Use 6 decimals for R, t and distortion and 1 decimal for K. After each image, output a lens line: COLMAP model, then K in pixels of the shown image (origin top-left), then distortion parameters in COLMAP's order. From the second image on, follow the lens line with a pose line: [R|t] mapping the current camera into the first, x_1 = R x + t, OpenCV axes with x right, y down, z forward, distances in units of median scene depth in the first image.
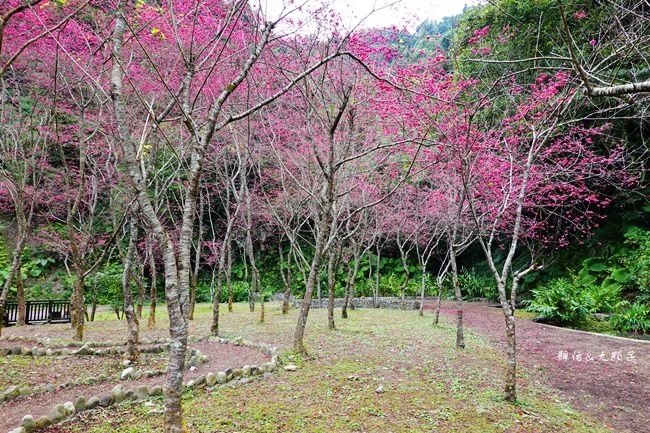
lens RADIAL K [[437.5, 0, 328.6], [0, 437.5, 218.7], [0, 0, 1]] dist [-0.009774, -0.002787]
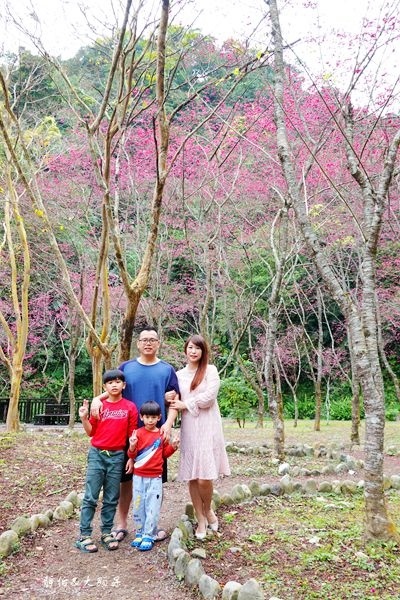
lens RADIAL K [[490.3, 0, 200.0], [0, 490.3, 300.0], [0, 0, 1]] dist [0.000253, 0.001769]
pose [[0.875805, -0.073715, -0.477004, -0.133023], [0.049305, 0.996762, -0.063511, 0.075466], [0.480141, 0.032104, 0.876604, -0.021409]]
